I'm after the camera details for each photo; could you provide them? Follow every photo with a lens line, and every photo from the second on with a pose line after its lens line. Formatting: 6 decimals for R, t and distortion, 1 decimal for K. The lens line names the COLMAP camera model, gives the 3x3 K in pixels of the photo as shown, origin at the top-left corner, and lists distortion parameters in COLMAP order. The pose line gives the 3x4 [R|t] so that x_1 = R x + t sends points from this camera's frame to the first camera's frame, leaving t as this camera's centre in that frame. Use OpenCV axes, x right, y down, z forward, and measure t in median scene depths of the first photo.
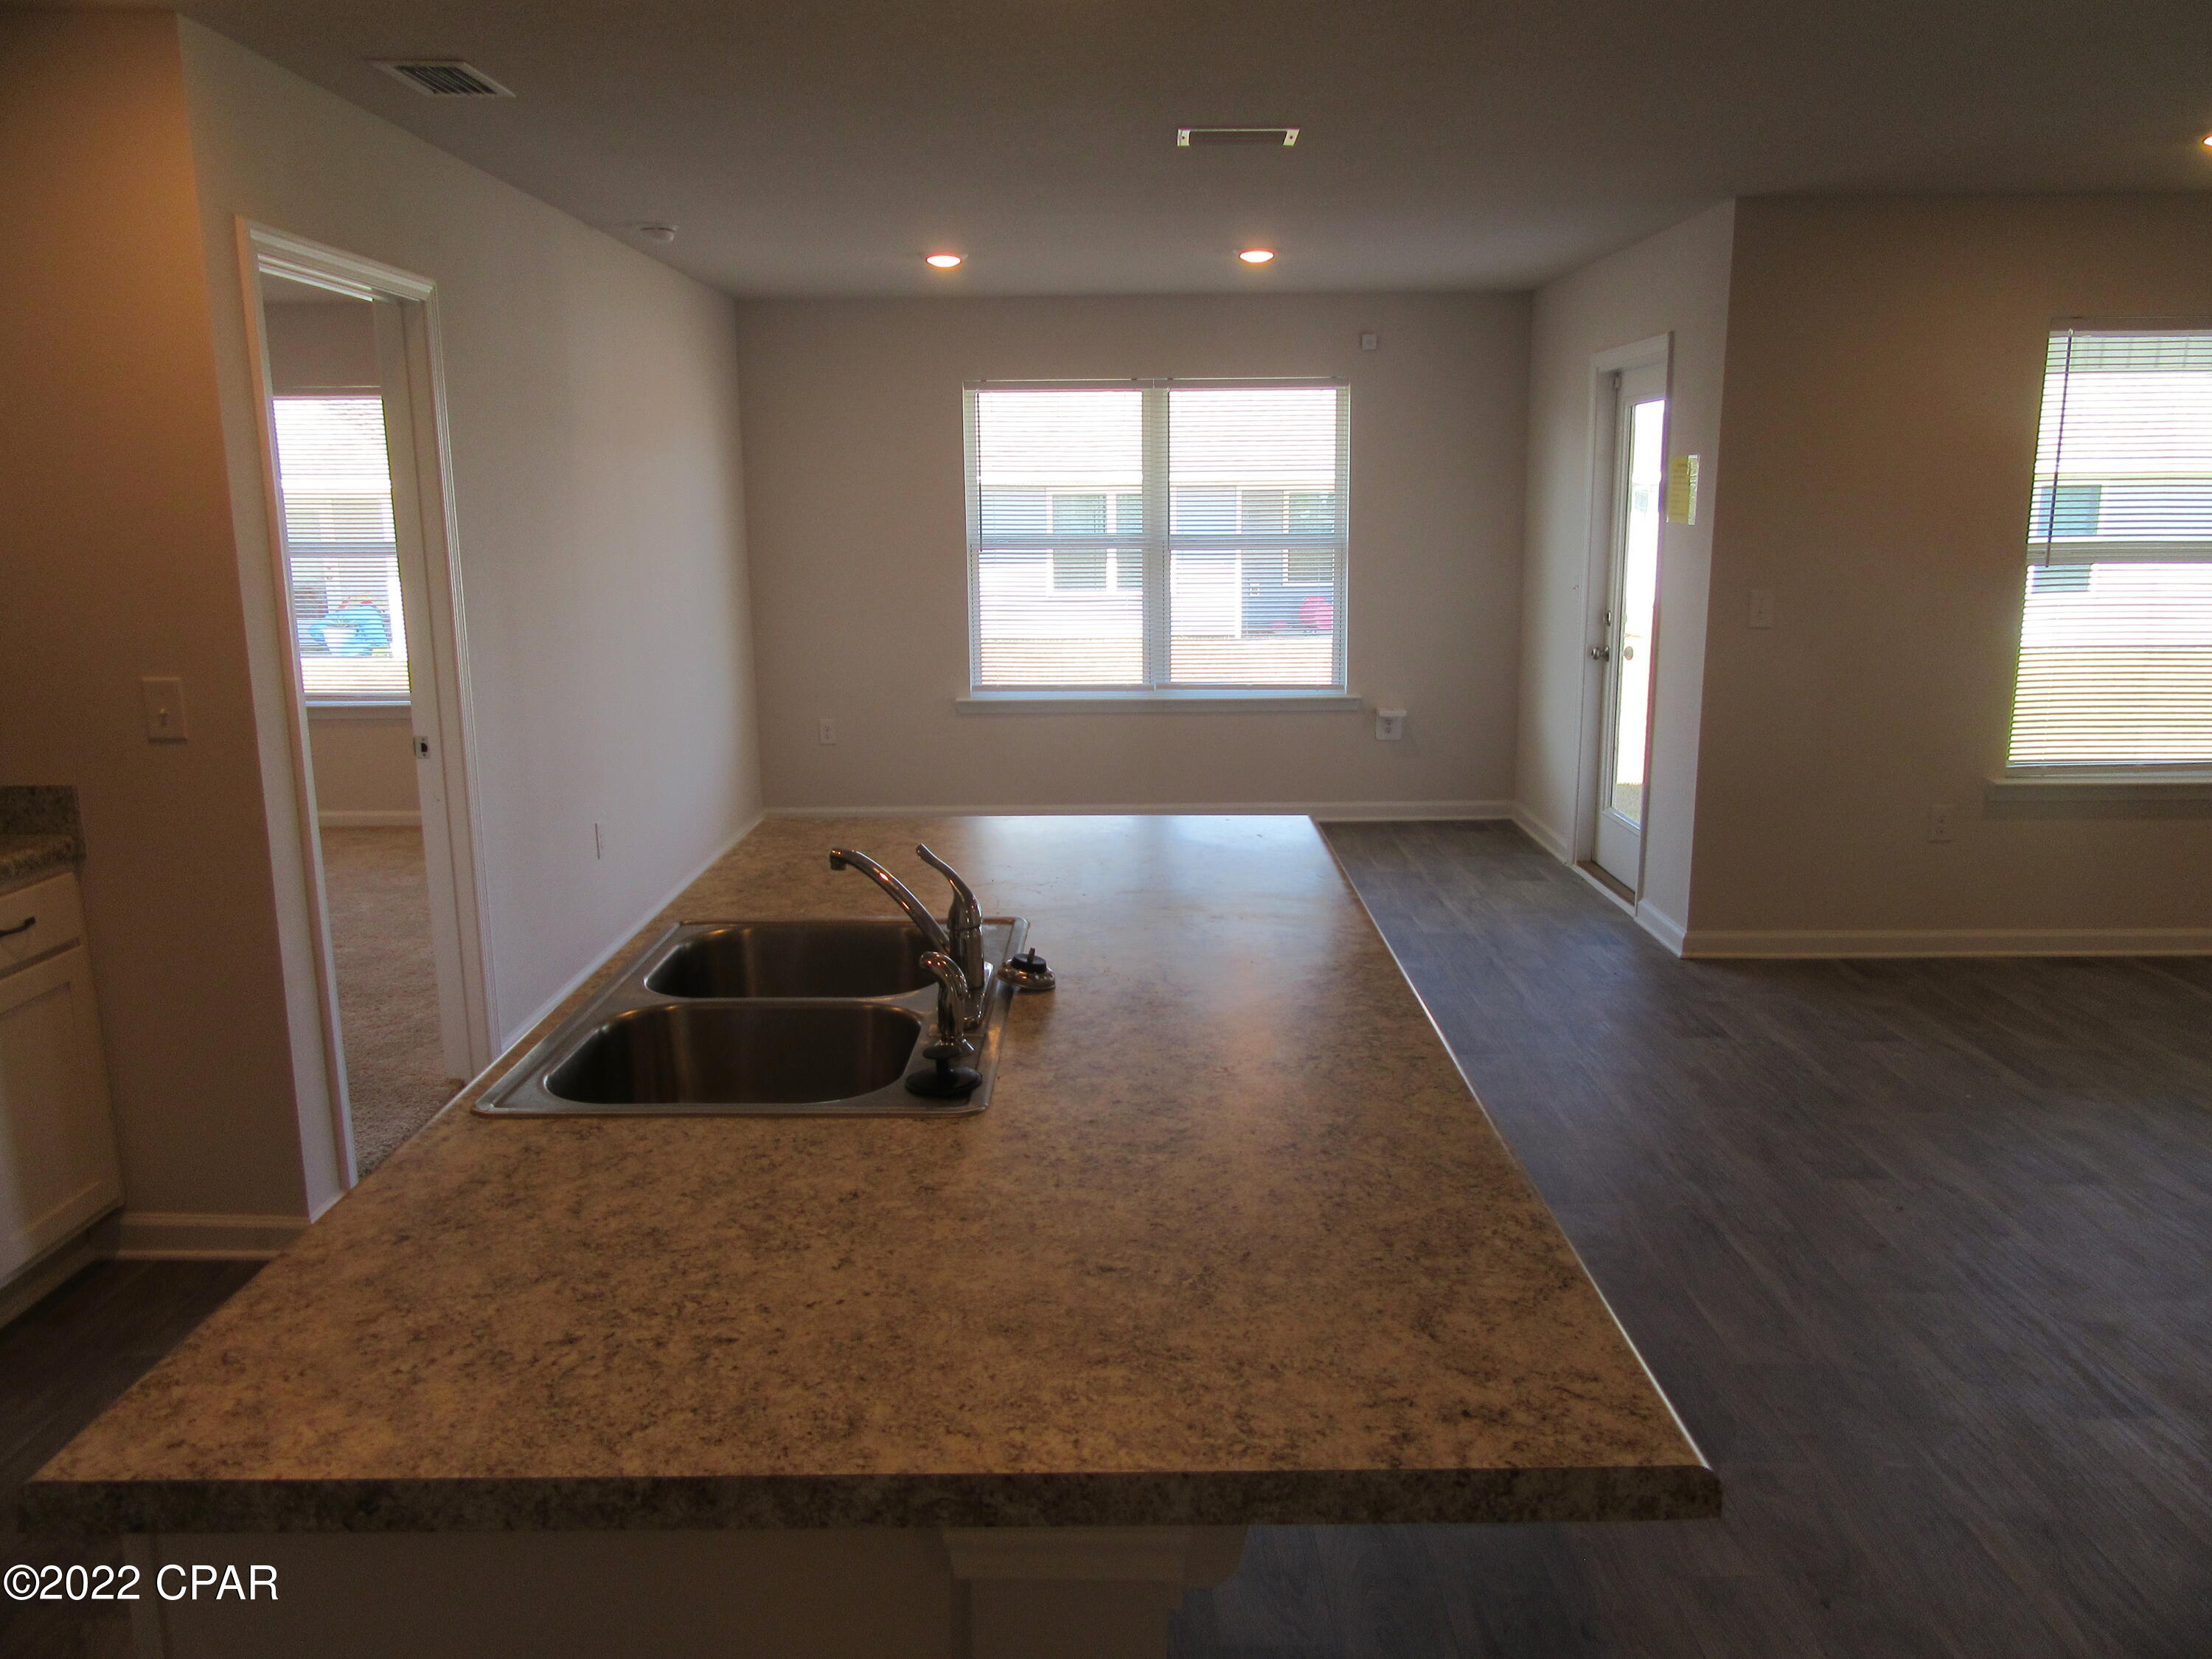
lens RADIAL K [[1630.1, 0, 1113.7], [0, 1630.1, 826.6], [0, 0, 1]] dist [-0.013462, 0.009090]
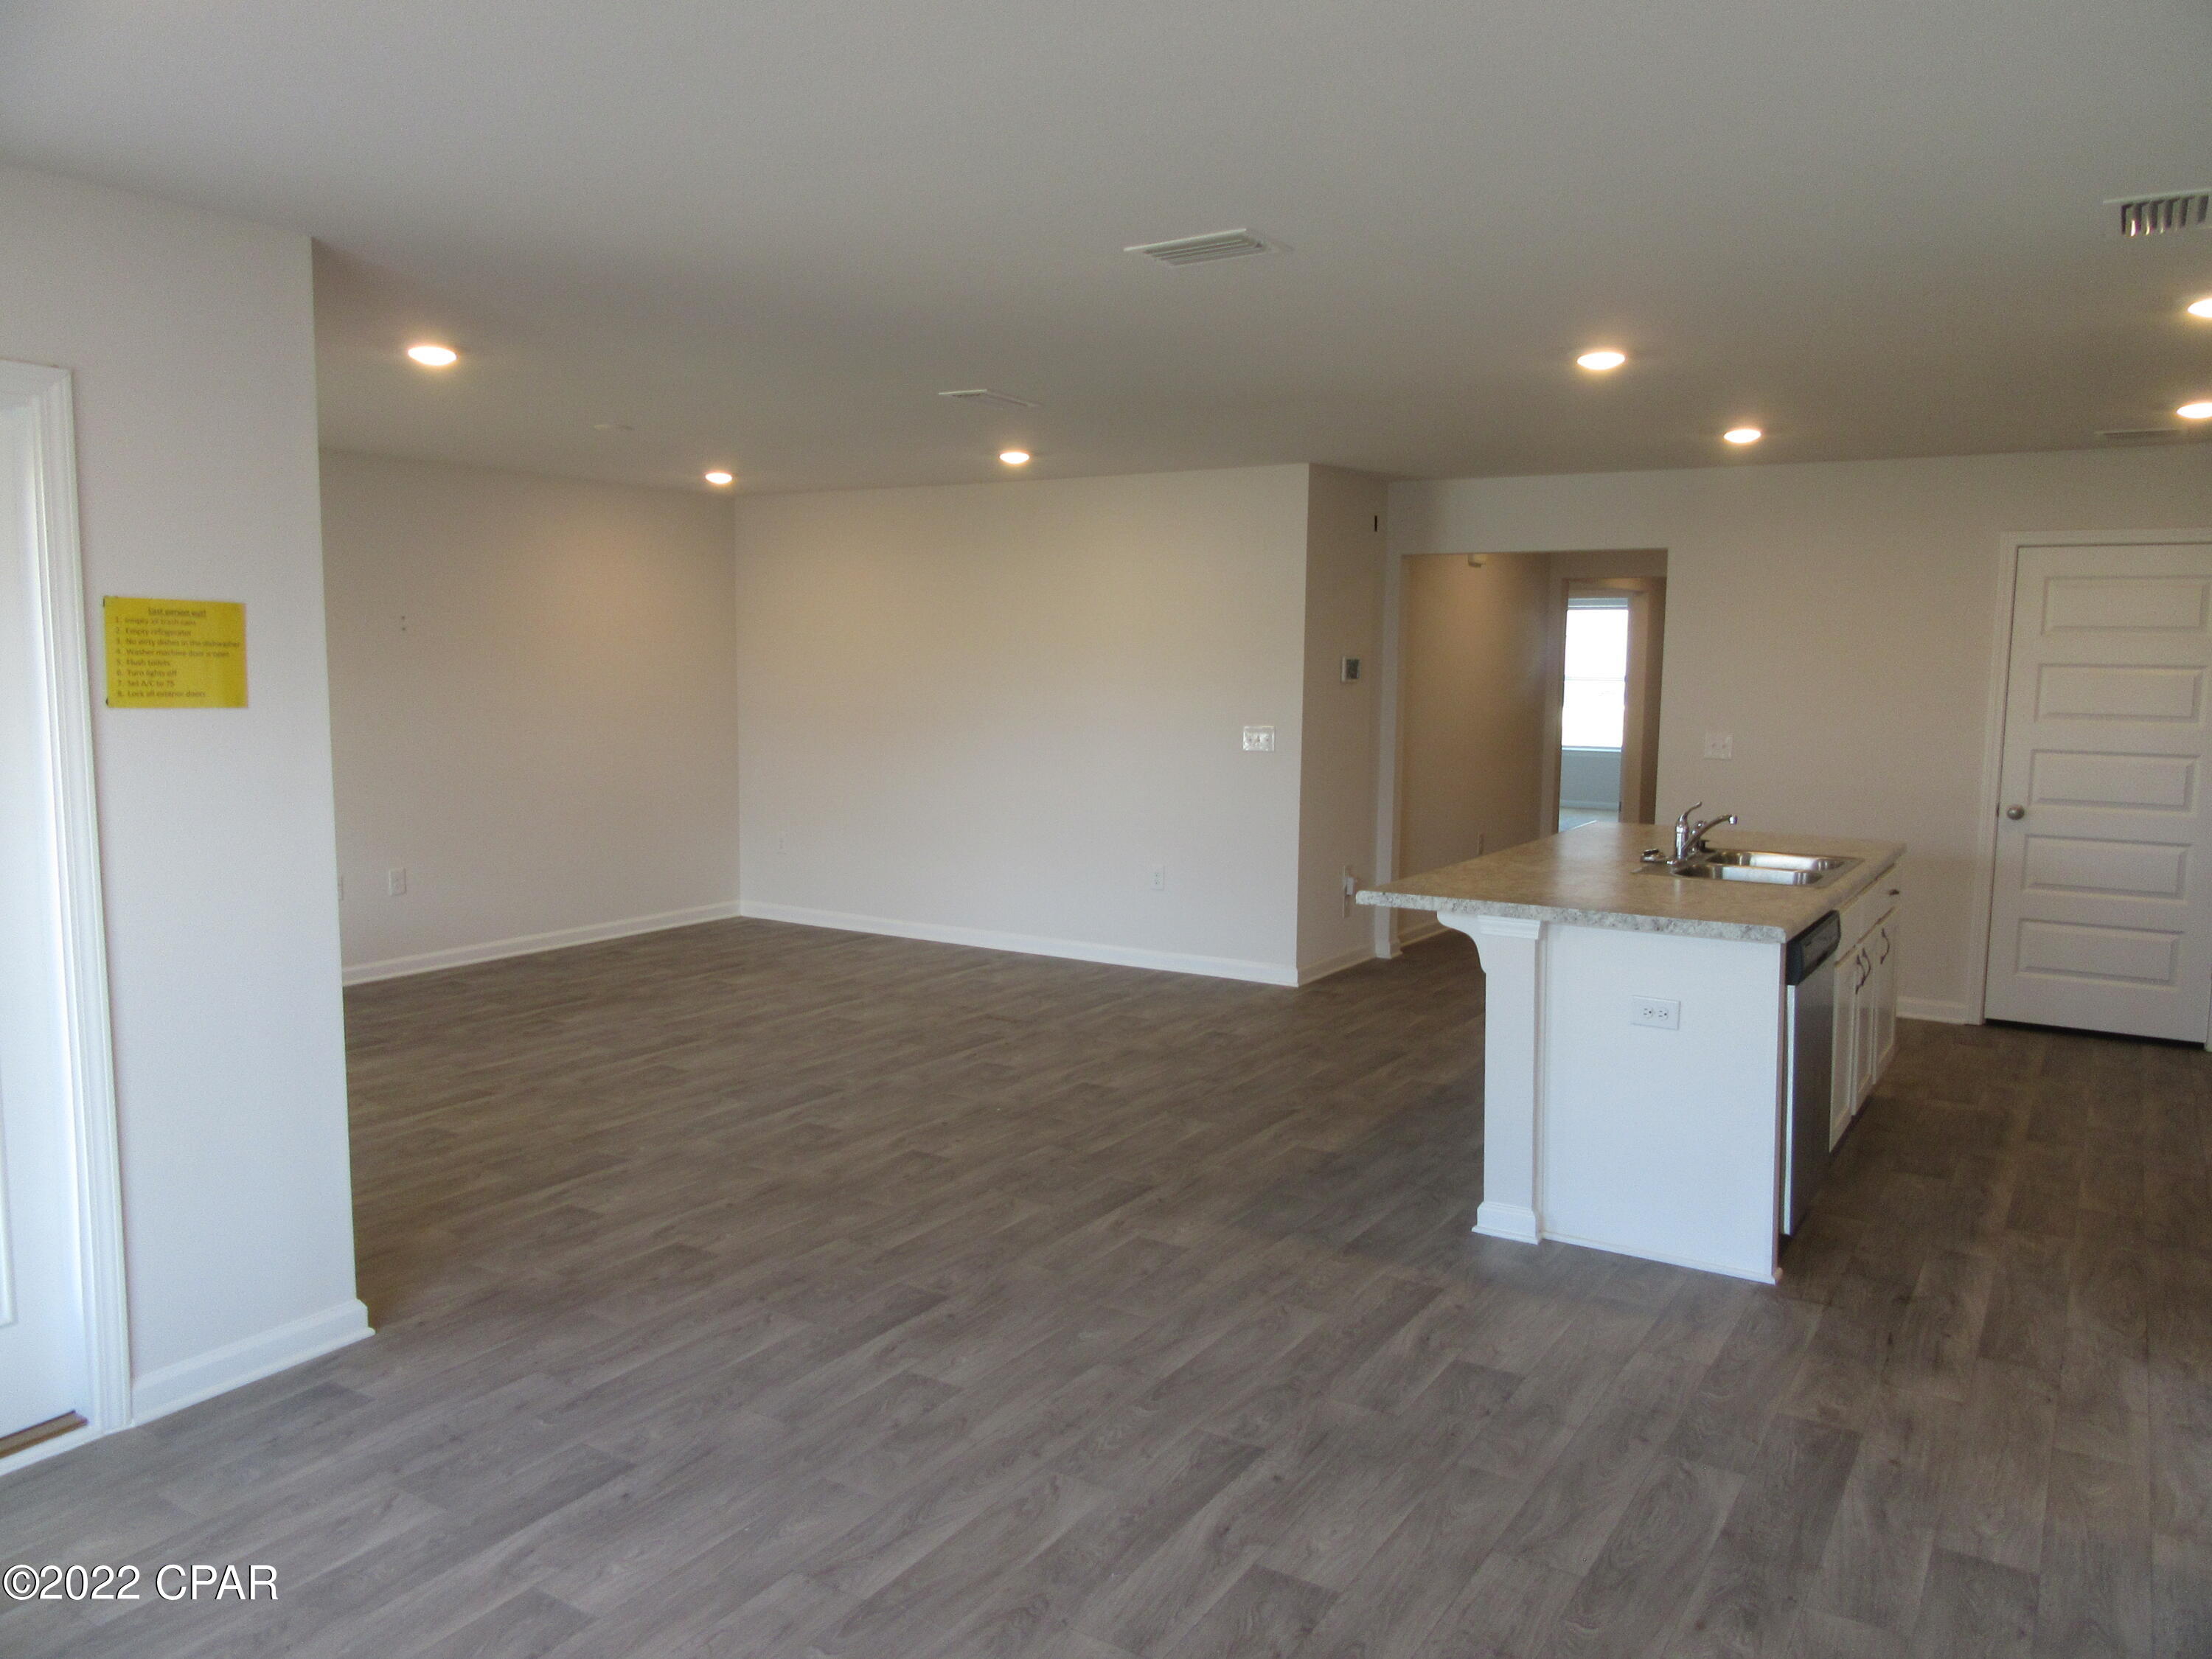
lens RADIAL K [[1630.1, 0, 1097.0], [0, 1630.1, 829.5], [0, 0, 1]] dist [-0.013462, 0.009090]
pose [[-0.841344, -0.053801, 0.537816, -0.353351], [0.107731, 0.958376, 0.264403, -0.364441], [-0.529655, 0.280393, -0.800528, 1.801040]]
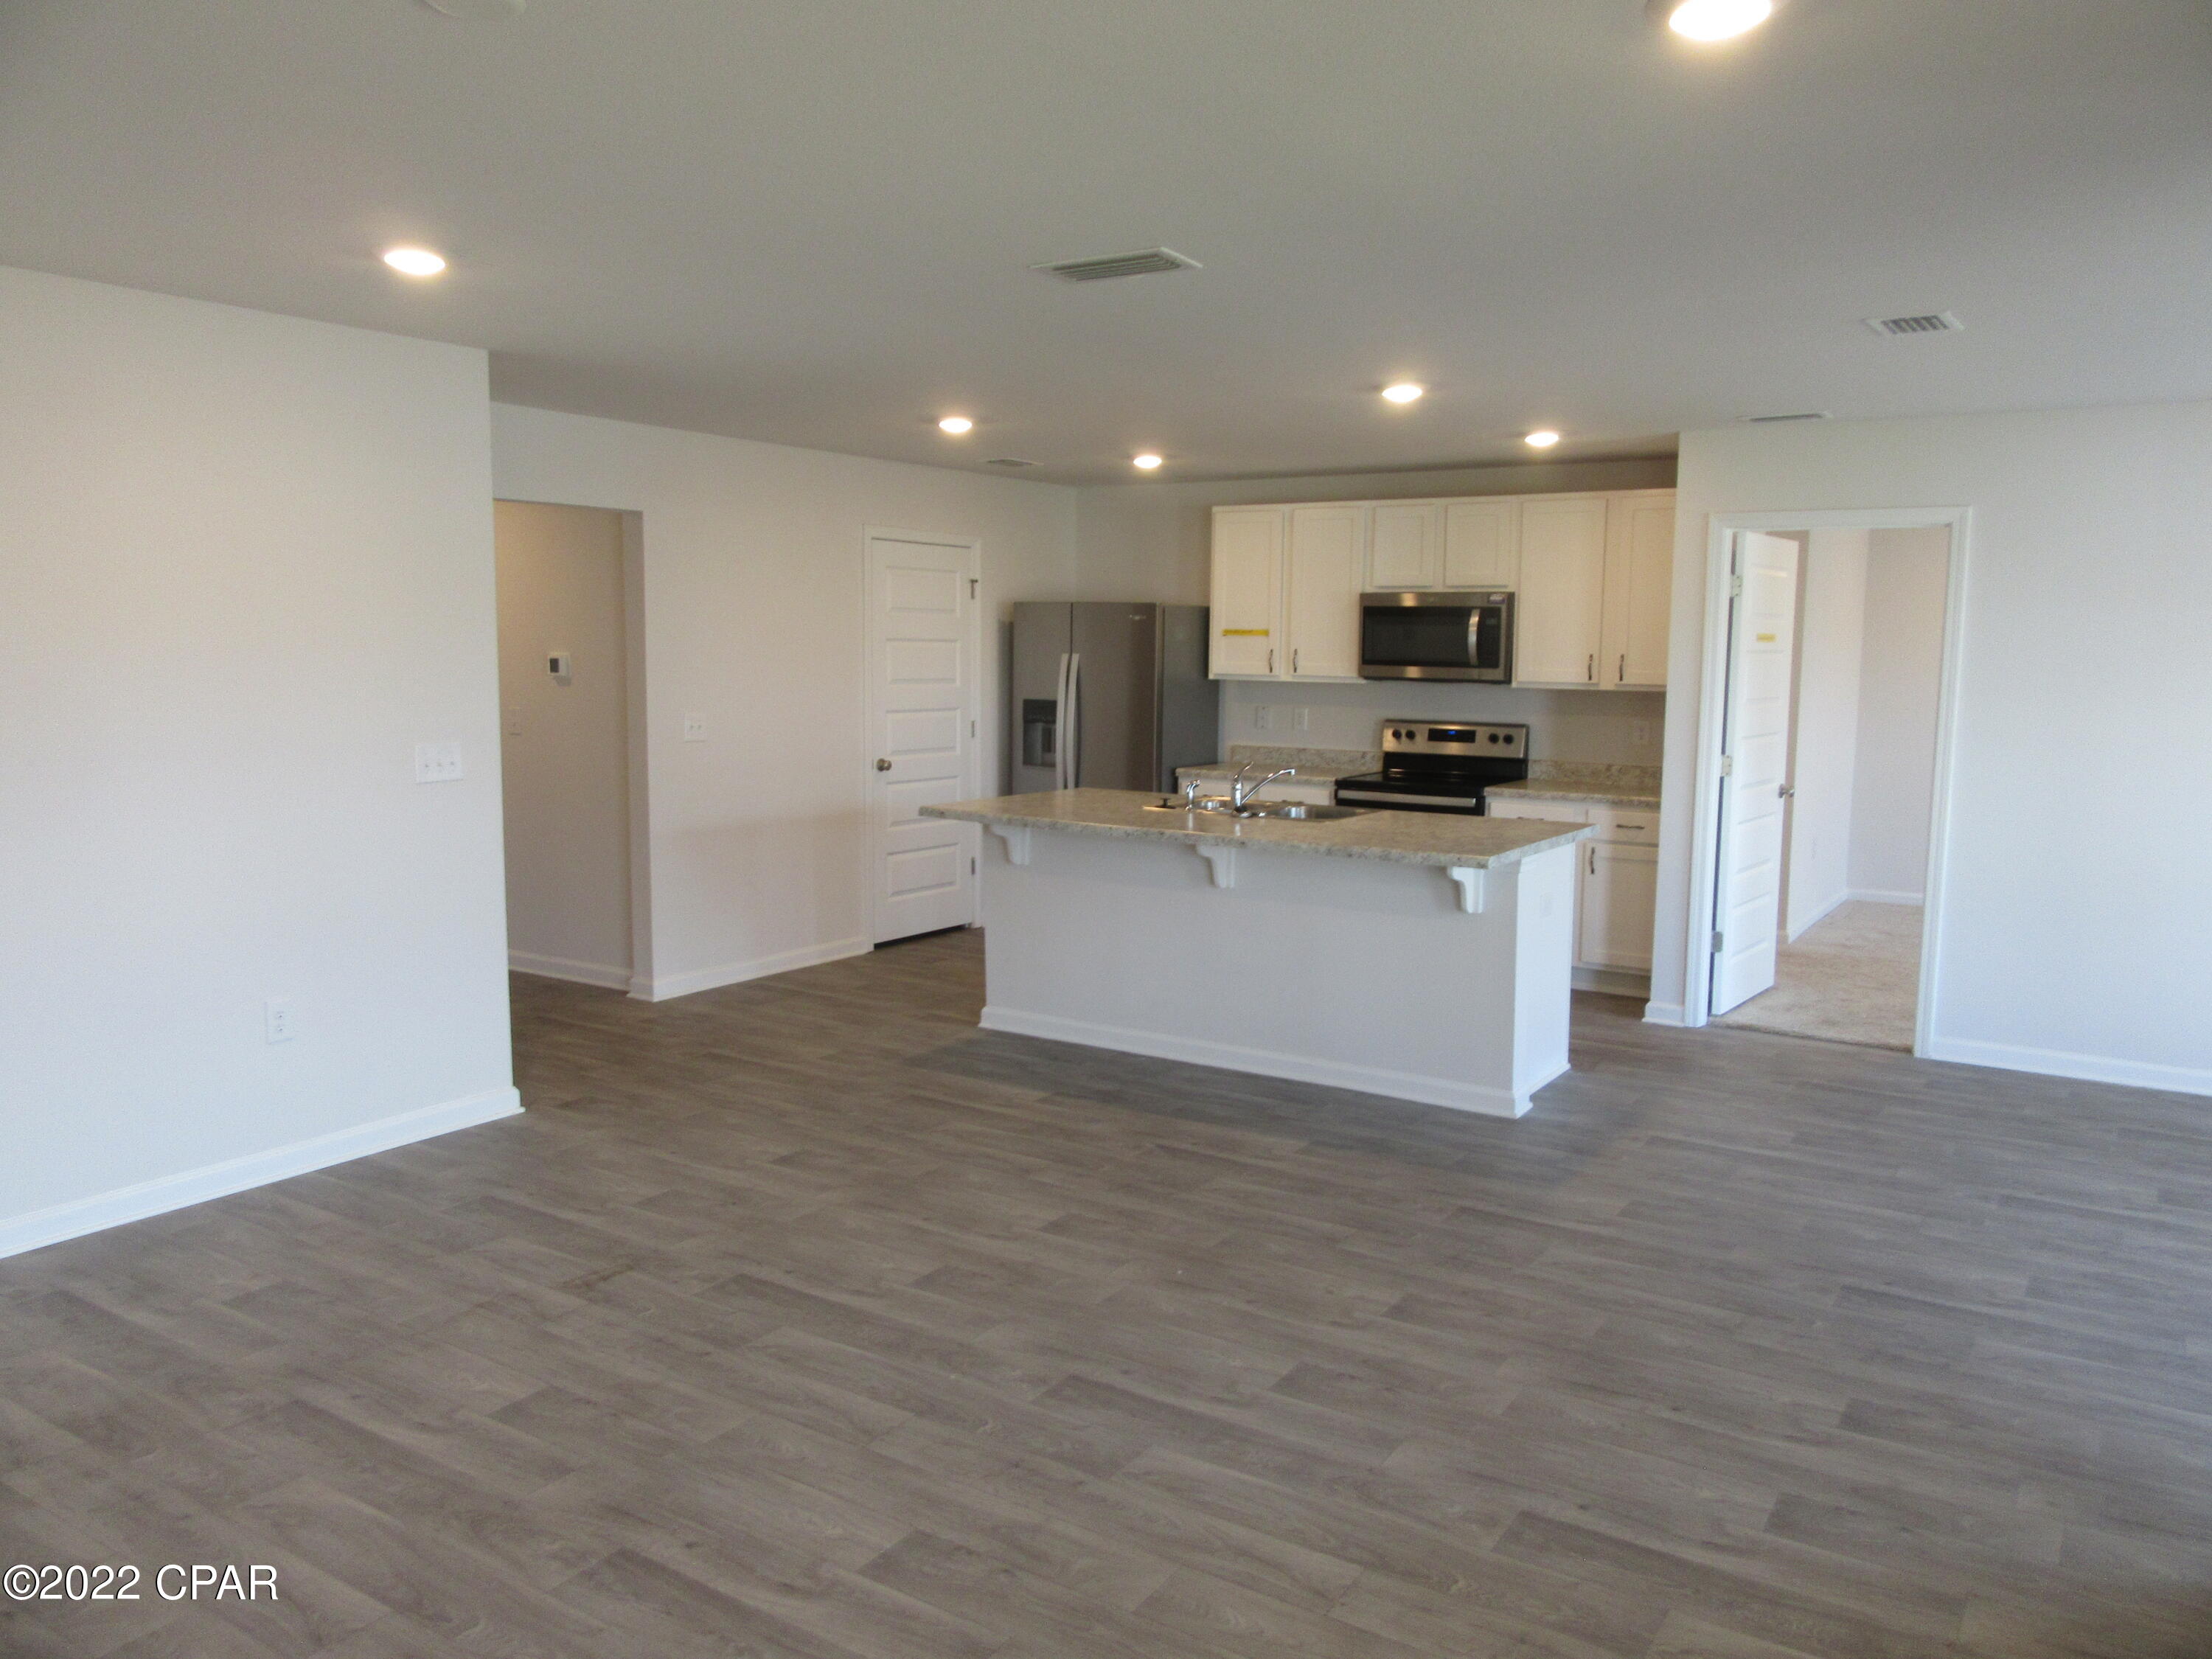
lens RADIAL K [[1630.1, 0, 1108.8], [0, 1630.1, 846.1], [0, 0, 1]] dist [-0.013462, 0.009090]
pose [[-0.546596, 0.108236, -0.830372, 1.284228], [-0.171367, 0.956168, 0.237436, -0.258452], [0.819674, 0.272080, -0.504090, 1.196958]]
